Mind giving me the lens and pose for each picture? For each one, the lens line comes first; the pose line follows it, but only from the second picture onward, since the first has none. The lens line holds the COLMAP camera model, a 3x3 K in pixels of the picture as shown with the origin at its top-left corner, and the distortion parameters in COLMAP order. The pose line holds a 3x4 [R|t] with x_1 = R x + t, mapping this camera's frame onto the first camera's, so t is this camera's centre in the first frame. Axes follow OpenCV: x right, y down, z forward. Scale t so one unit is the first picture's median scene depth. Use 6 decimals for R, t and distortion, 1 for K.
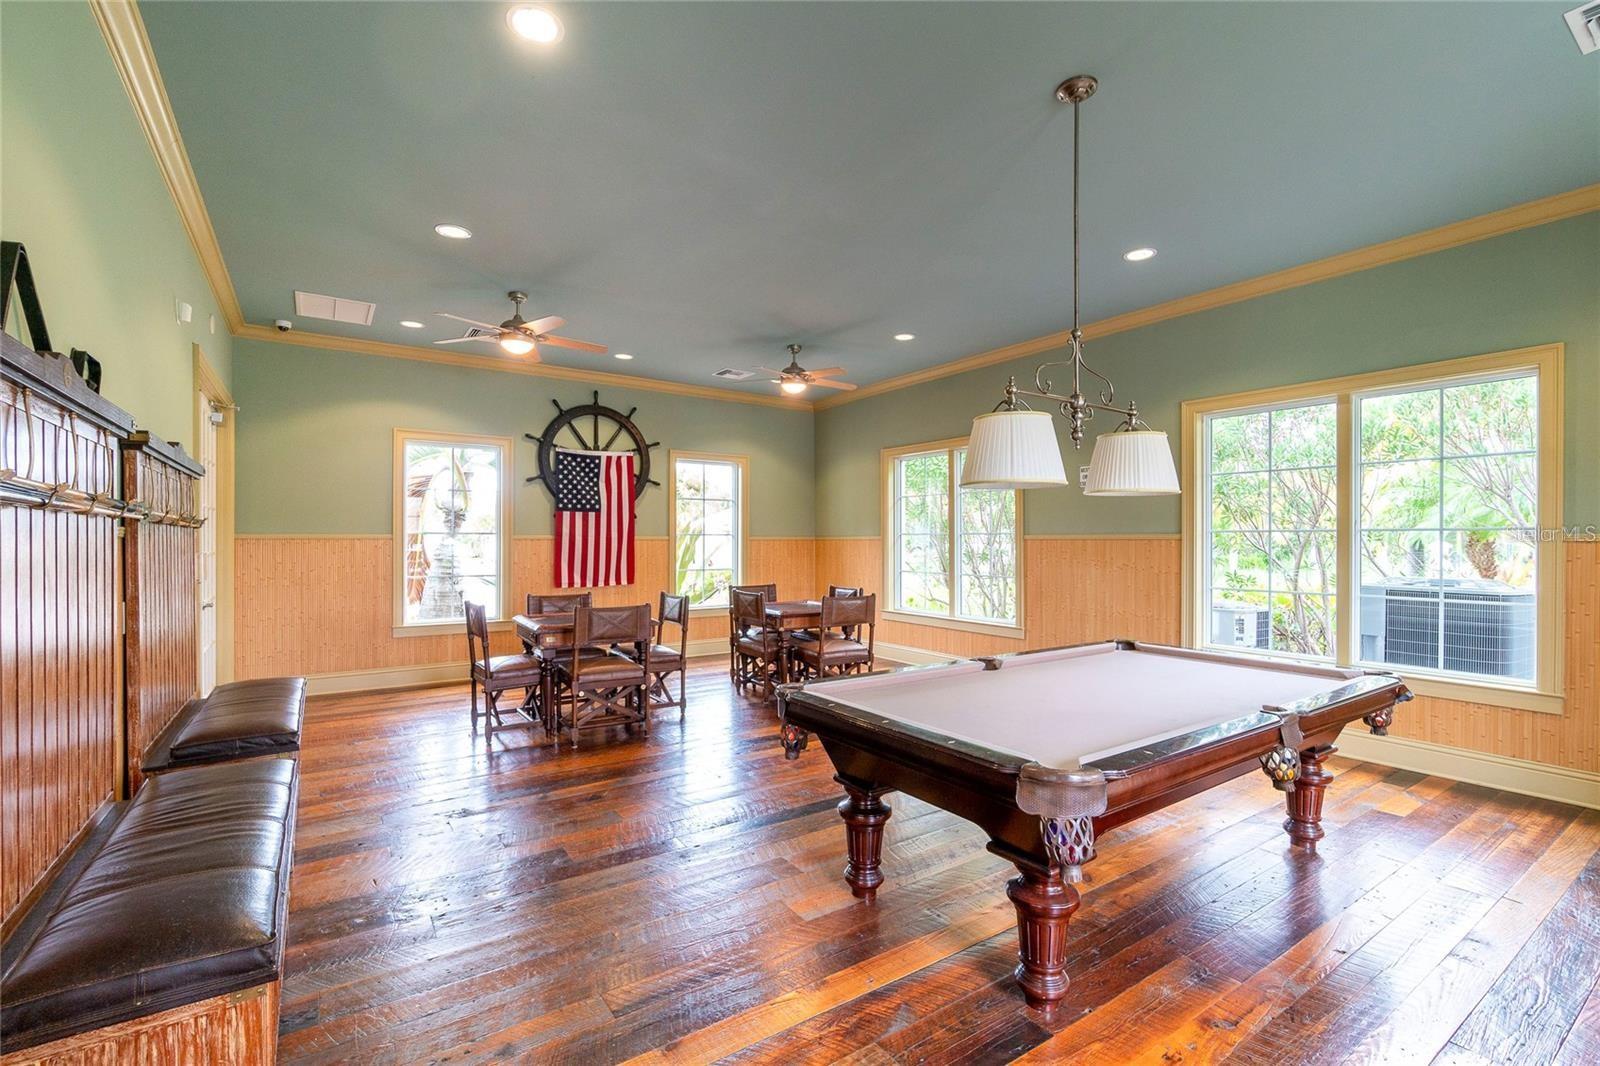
lens RADIAL K [[695.7, 0, 796.4], [0, 695.7, 537.1], [0, 0, 1]] dist [-0.002663, -0.001175]
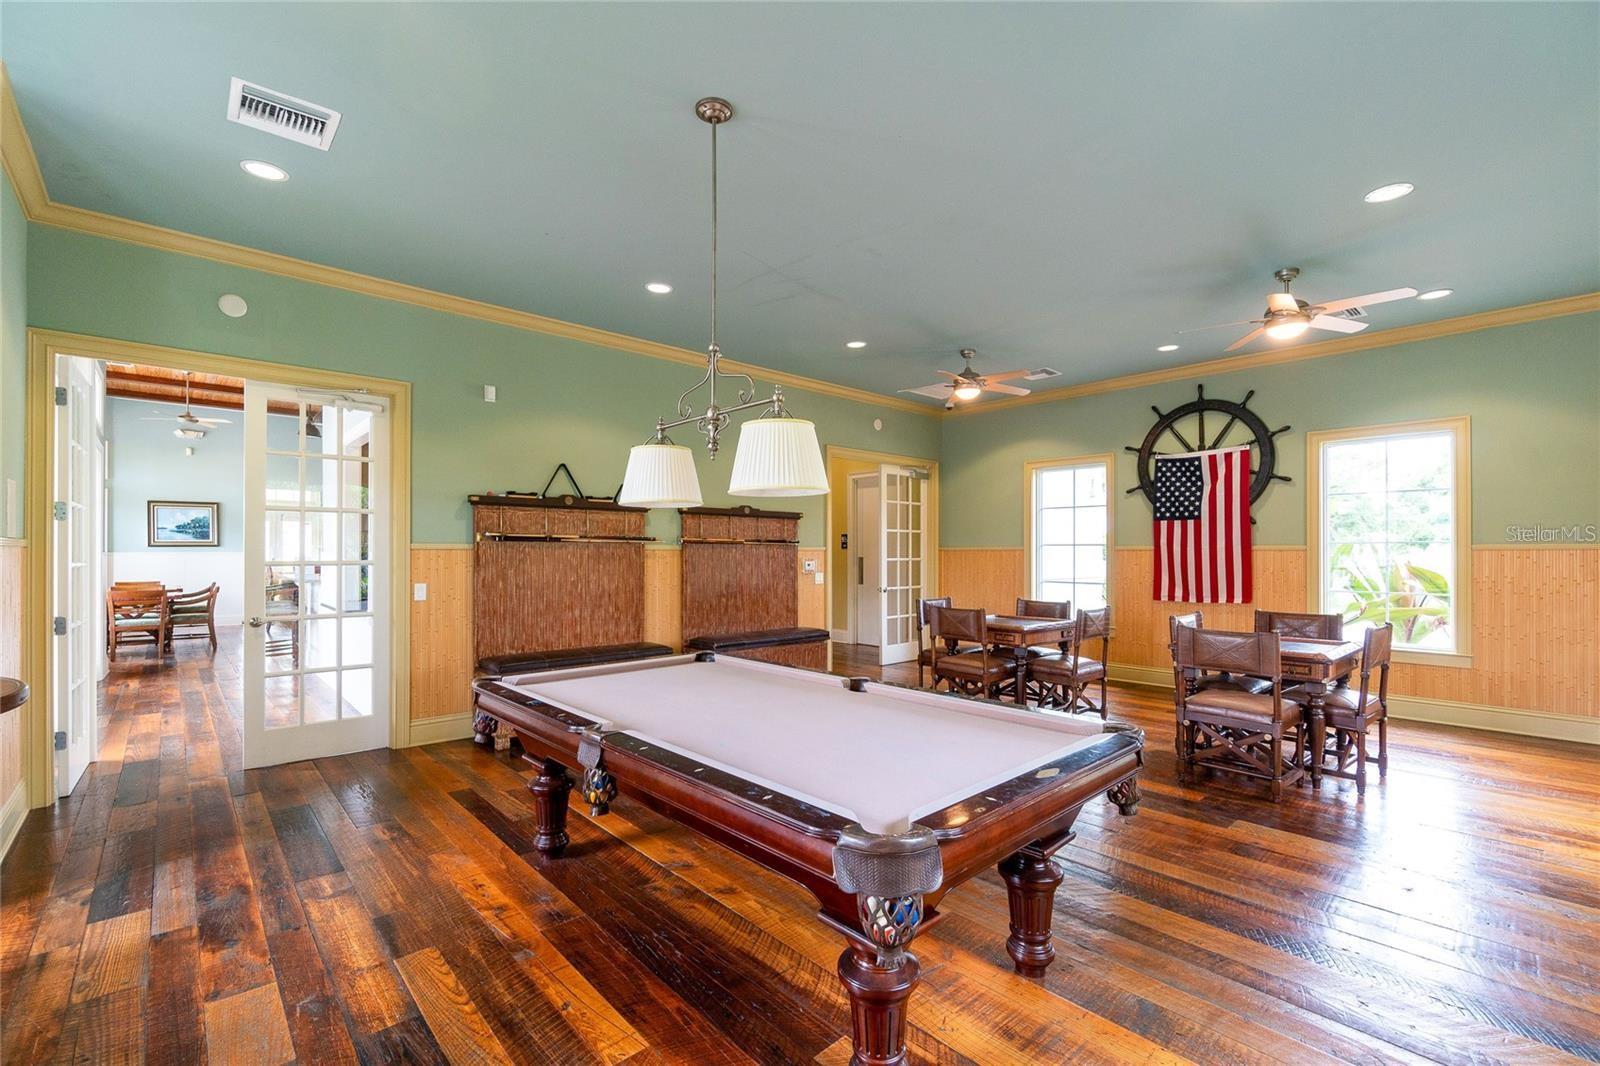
lens RADIAL K [[695.7, 0, 800.2], [0, 695.7, 548.2], [0, 0, 1]] dist [-0.002663, -0.001175]
pose [[0.168797, -0.008265, -0.985616, 0.517871], [0.007697, 0.999945, -0.007067, 0.004006], [0.985621, -0.006393, 0.168852, 0.342717]]
